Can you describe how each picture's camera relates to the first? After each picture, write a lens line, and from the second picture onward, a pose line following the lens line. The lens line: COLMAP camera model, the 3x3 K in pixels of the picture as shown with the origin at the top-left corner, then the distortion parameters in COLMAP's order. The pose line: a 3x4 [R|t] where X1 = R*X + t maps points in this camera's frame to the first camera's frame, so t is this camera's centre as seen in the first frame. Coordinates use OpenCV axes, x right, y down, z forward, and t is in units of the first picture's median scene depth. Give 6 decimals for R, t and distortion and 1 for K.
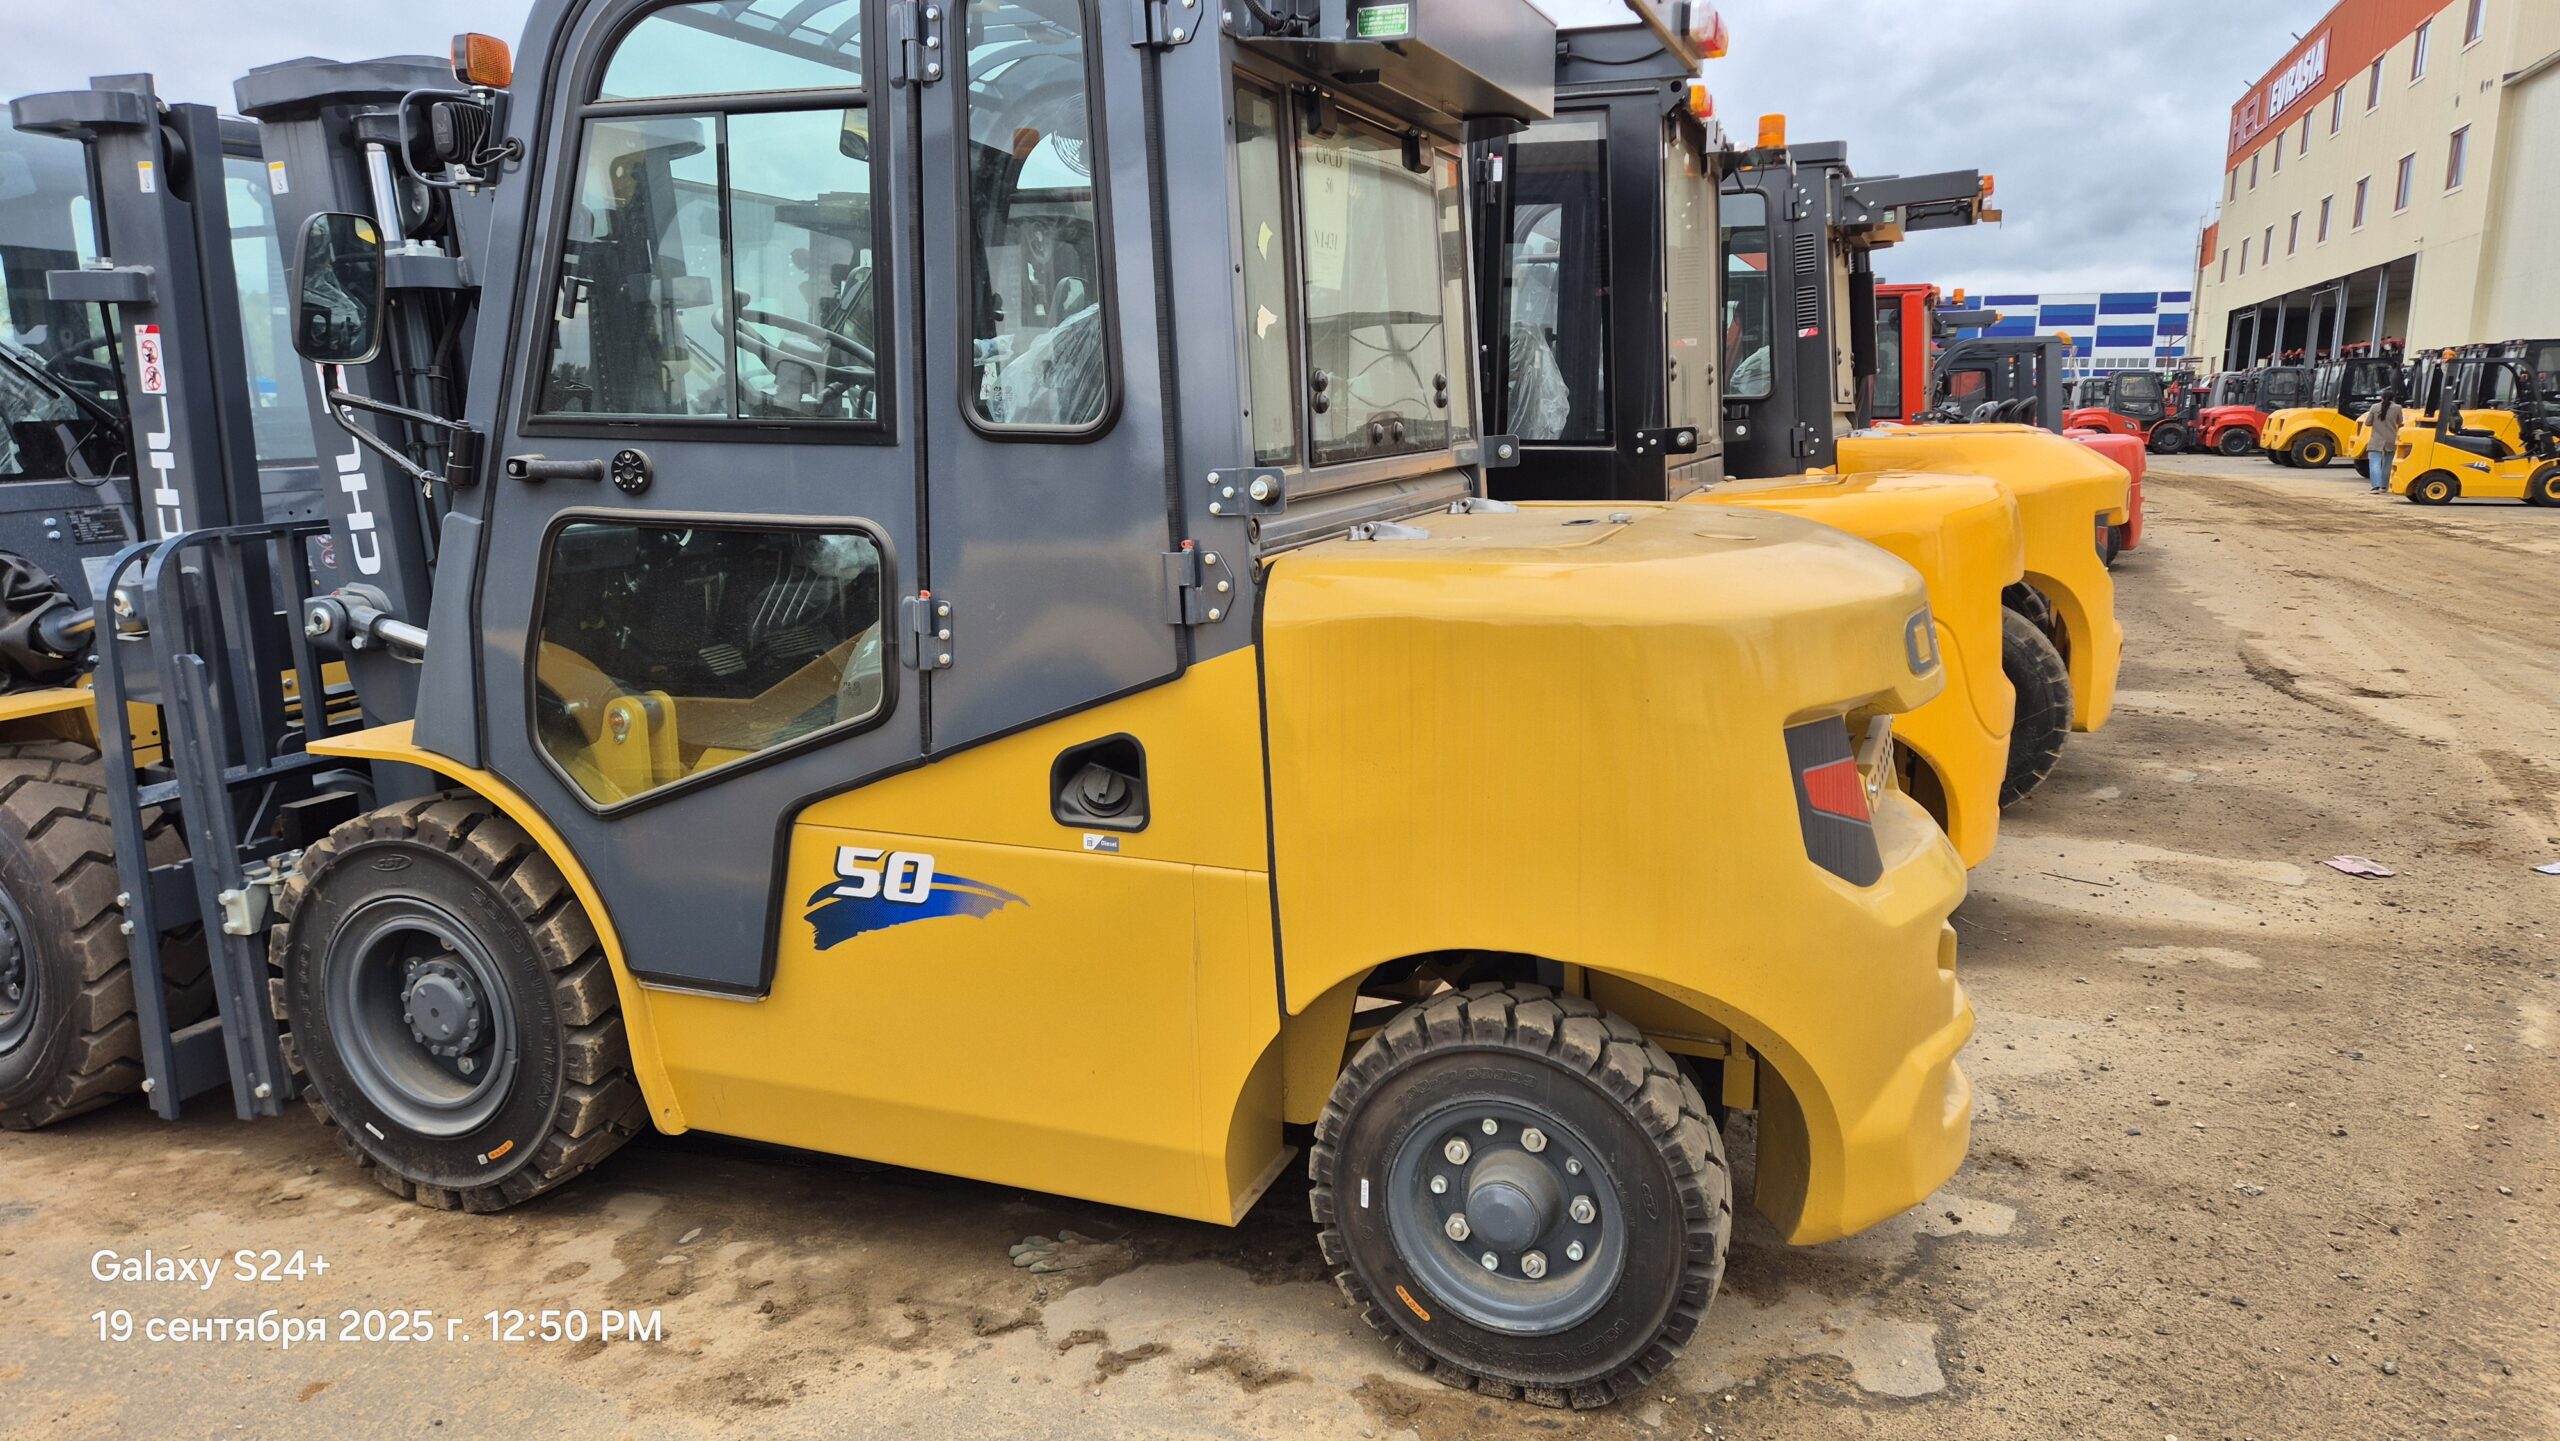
lens RADIAL K [[1694.8, 0, 1288.2], [0, 1694.8, 681.5], [0, 0, 1]] dist [0.063062, -0.068935]
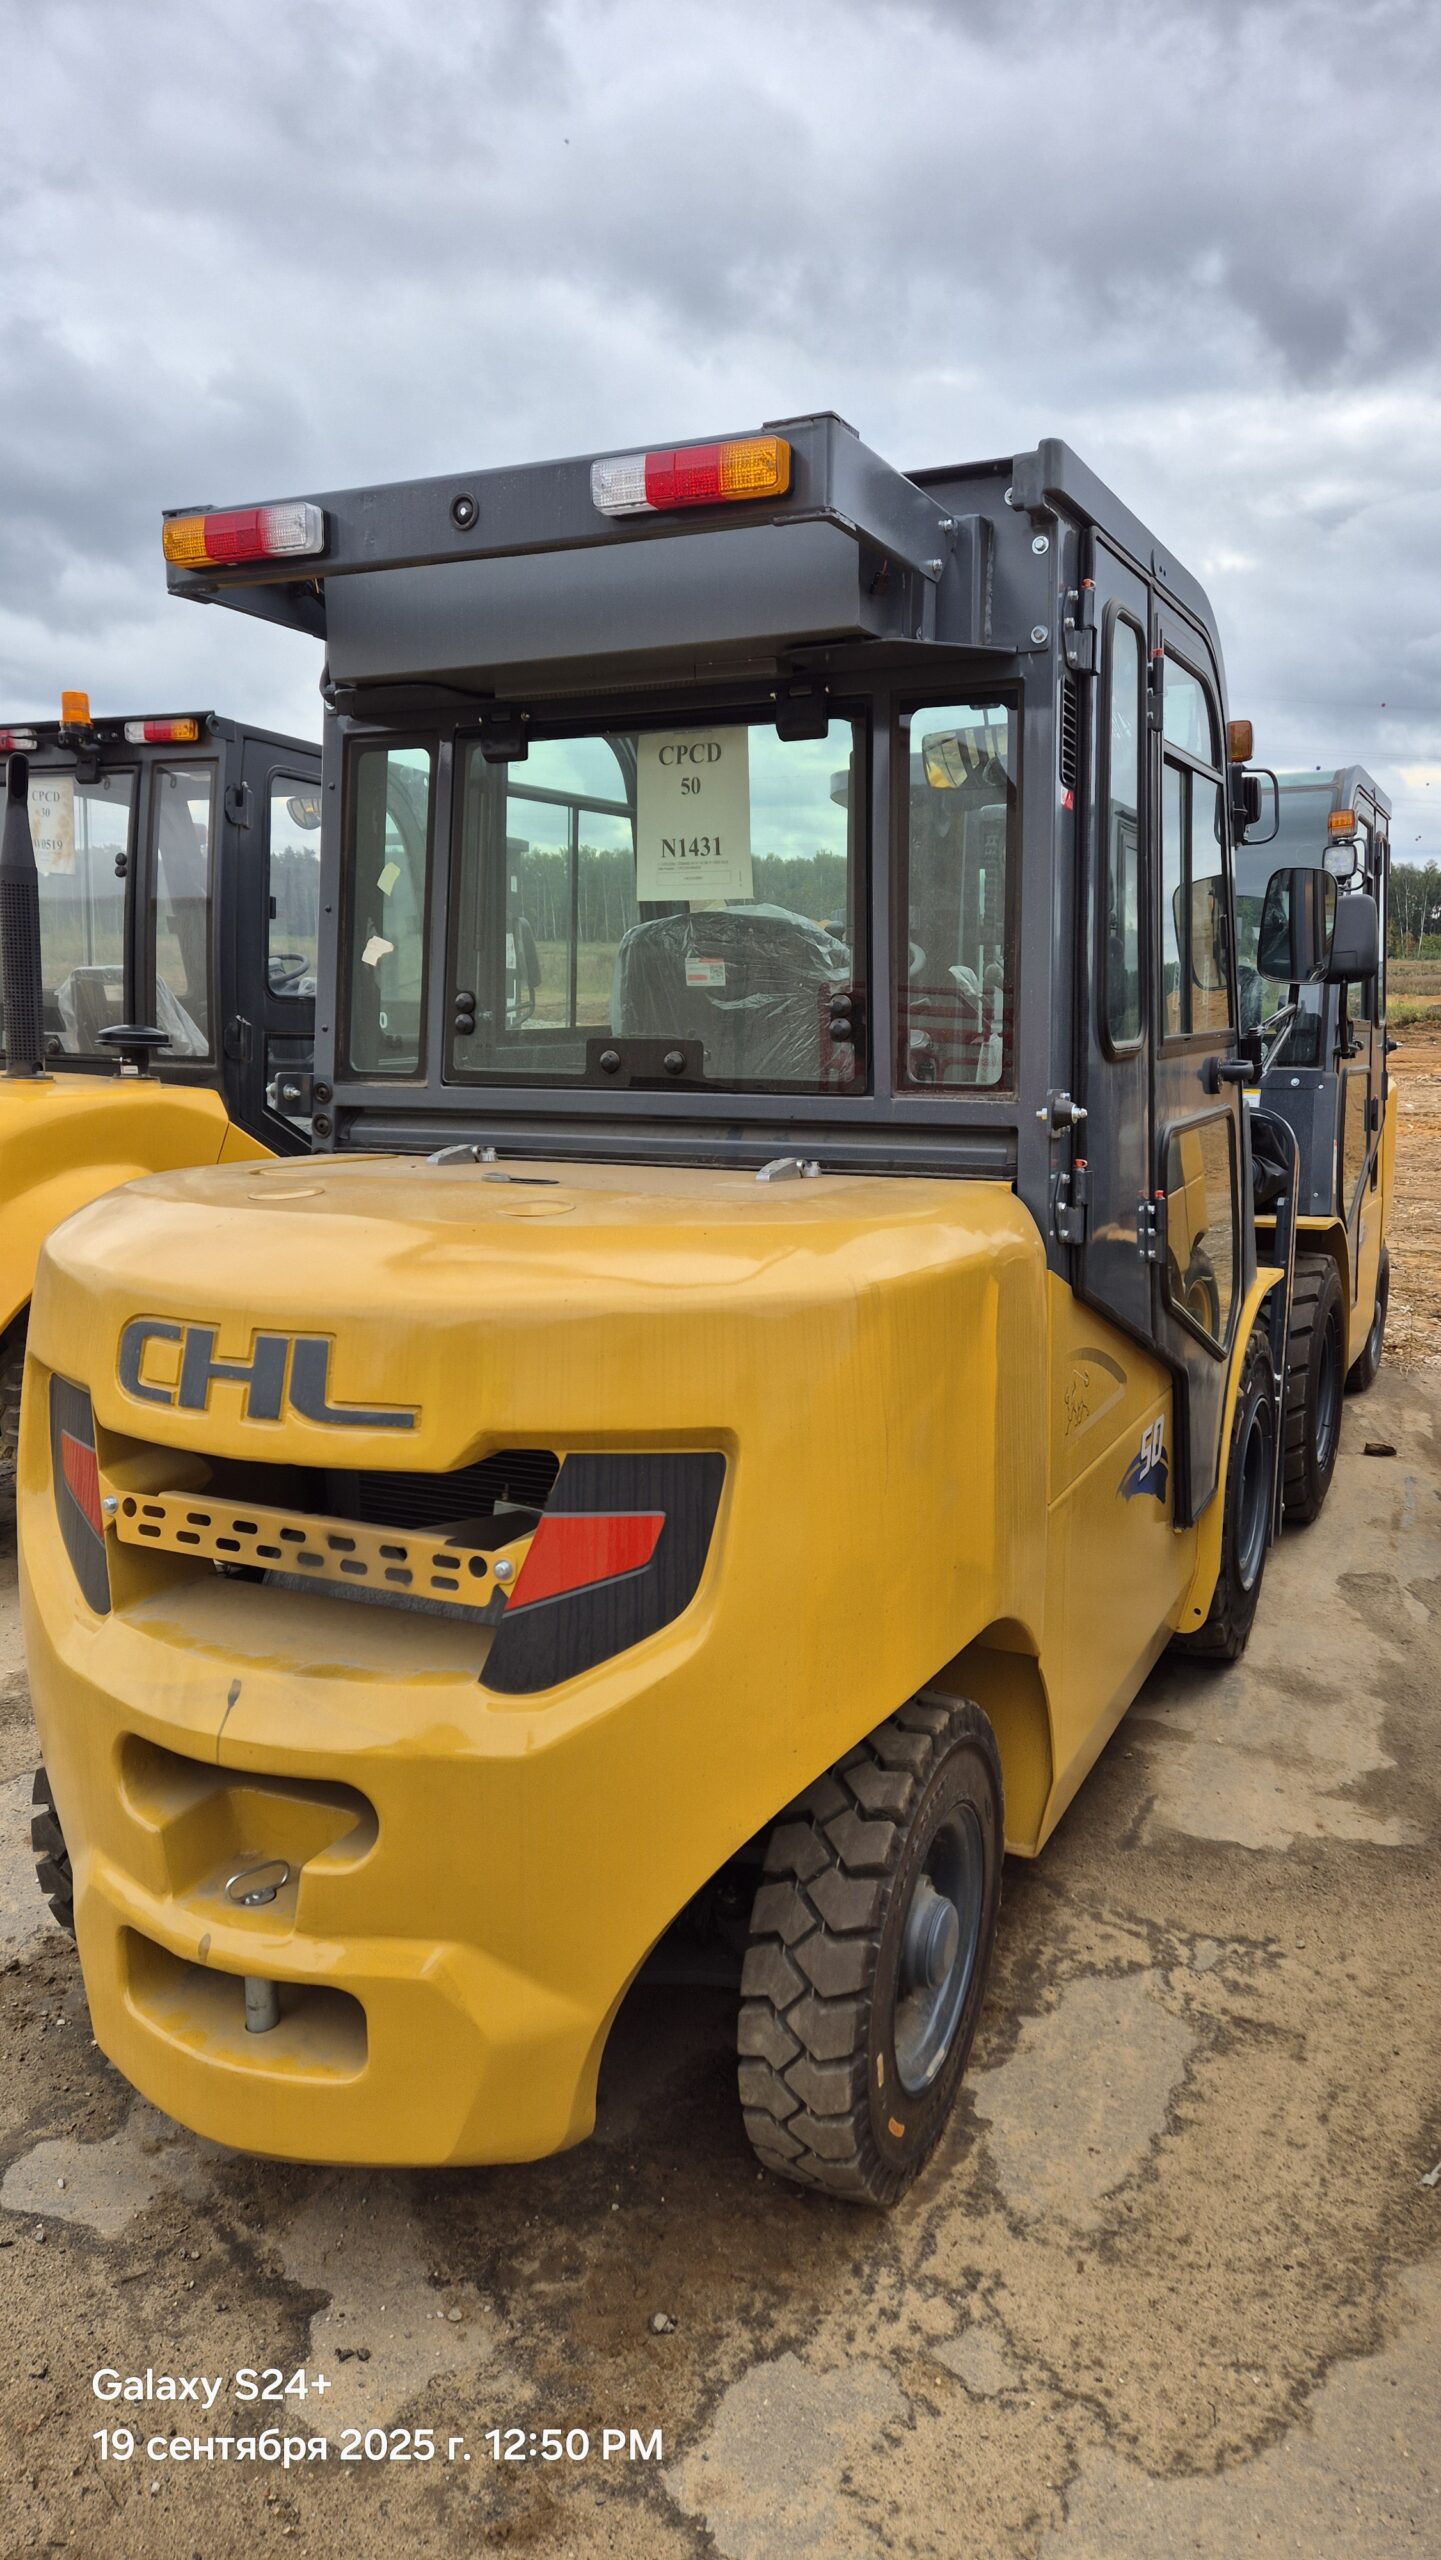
lens RADIAL K [[1694.8, 0, 734.7], [0, 1694.8, 1279.2], [0, 0, 1]] dist [0.063062, -0.068935]
pose [[-0.083679, 0.152594, -0.984740, 0.990889], [-0.173491, 0.970883, 0.165189, -0.201416], [0.981274, 0.184667, -0.054769, 1.175166]]
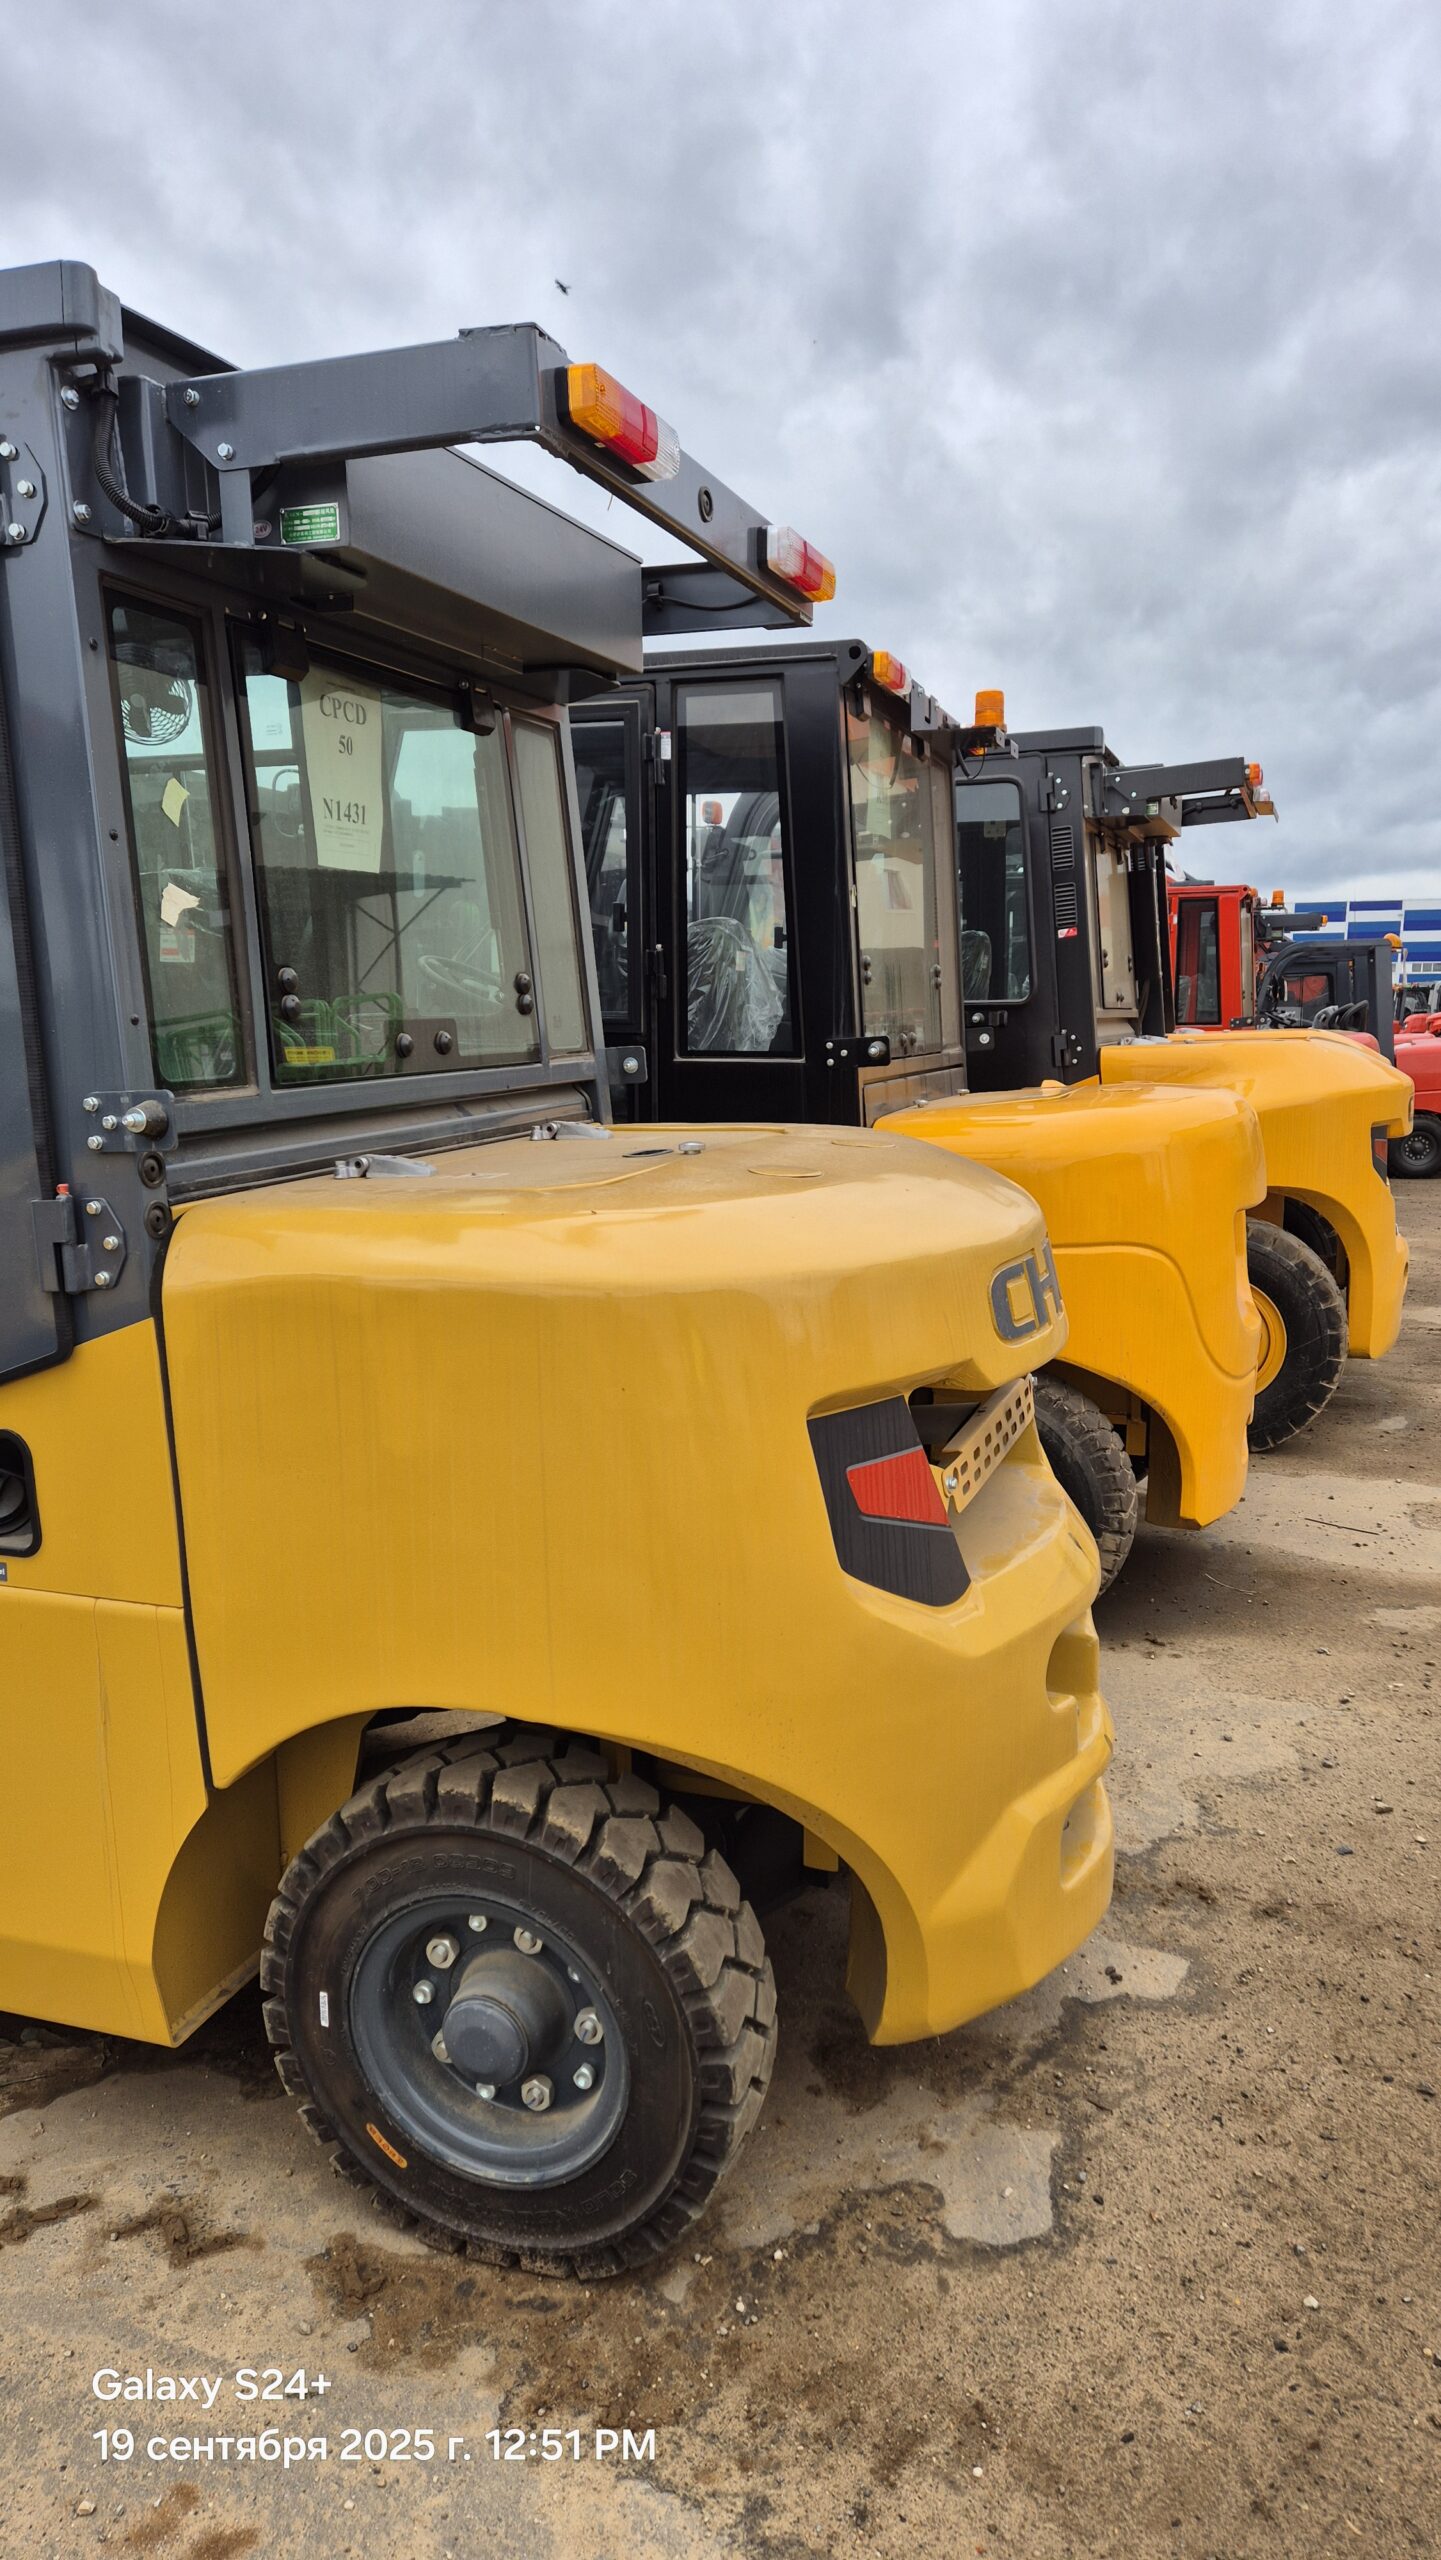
lens RADIAL K [[1694.8, 0, 736.3], [0, 1694.8, 1277.5], [0, 0, 1]] dist [0.063062, -0.068935]
pose [[0.999229, -0.011113, 0.037647, 0.187907], [0.011371, 0.999913, -0.006652, -0.027605], [-0.037570, 0.007075, 0.999269, 0.177059]]
